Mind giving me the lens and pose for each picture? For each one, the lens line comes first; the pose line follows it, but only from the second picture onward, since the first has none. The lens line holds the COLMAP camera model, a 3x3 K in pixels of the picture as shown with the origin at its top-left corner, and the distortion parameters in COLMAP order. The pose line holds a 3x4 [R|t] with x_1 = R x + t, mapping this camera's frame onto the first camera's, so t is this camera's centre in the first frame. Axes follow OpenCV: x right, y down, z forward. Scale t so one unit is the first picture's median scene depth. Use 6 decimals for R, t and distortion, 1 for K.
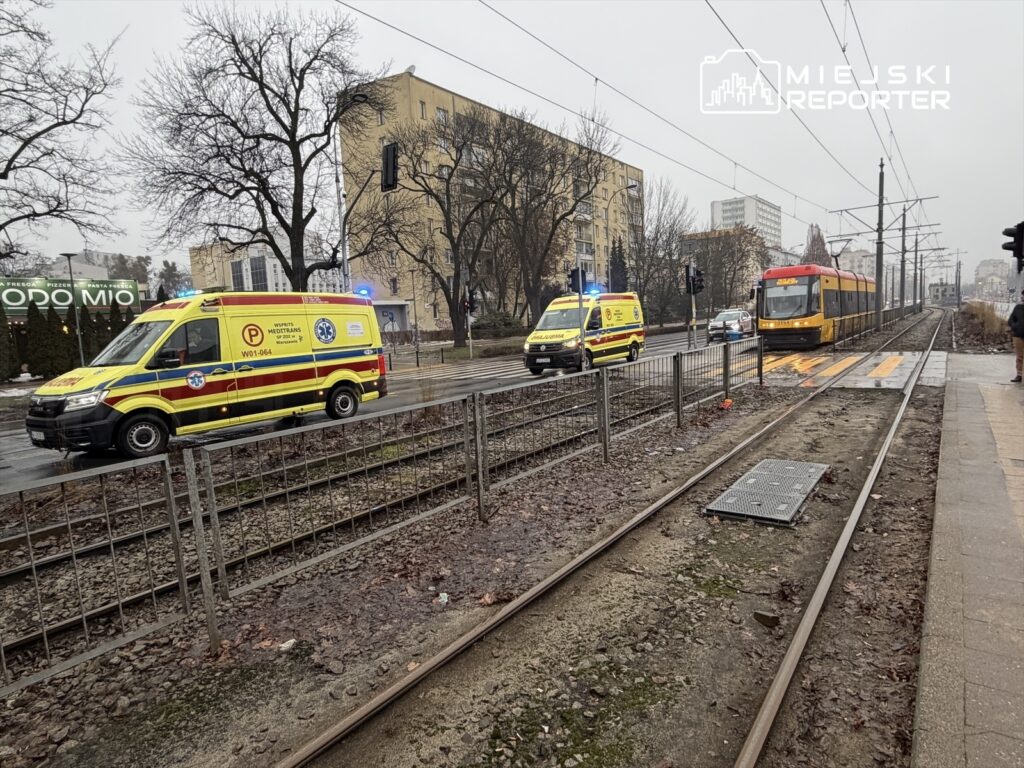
lens RADIAL K [[583.6, 0, 502.9], [0, 583.6, 390.4], [0, 0, 1]] dist [-0.017013, 0.000548]
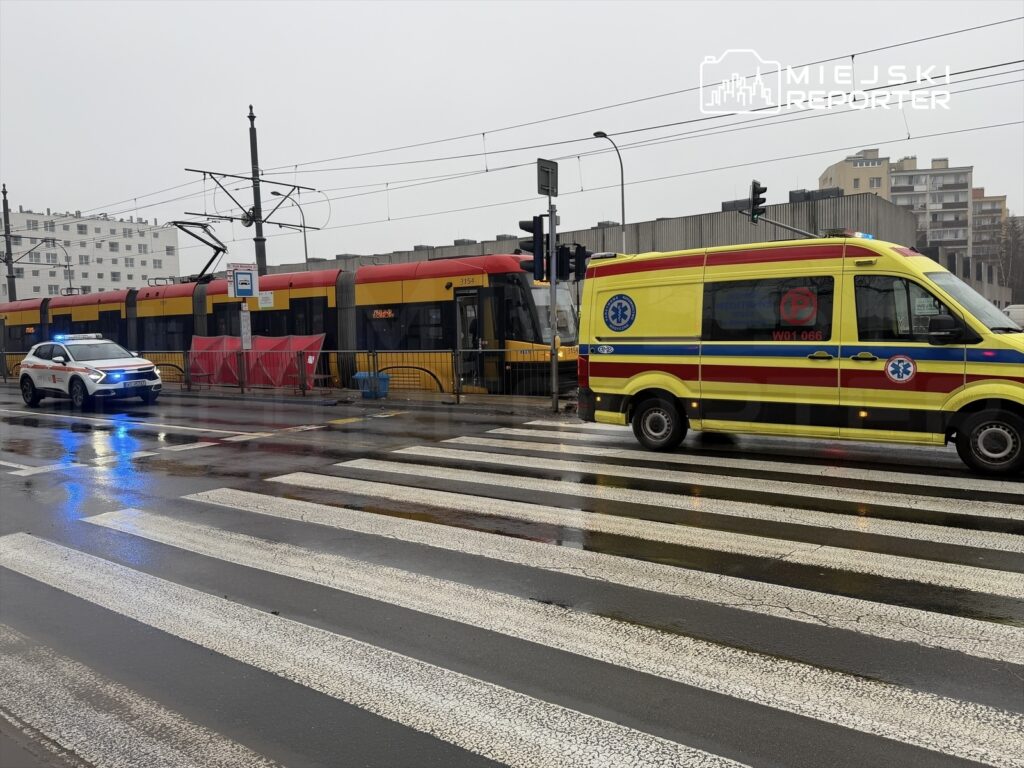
lens RADIAL K [[795.9, 0, 522.2], [0, 795.9, 388.7], [0, 0, 1]] dist [0.062421, -0.092901]
pose [[-0.009195, -0.012400, 0.999881, -0.222209], [0.140355, 0.990008, 0.013568, -0.068440], [-0.990059, 0.140463, -0.007363, 0.756018]]
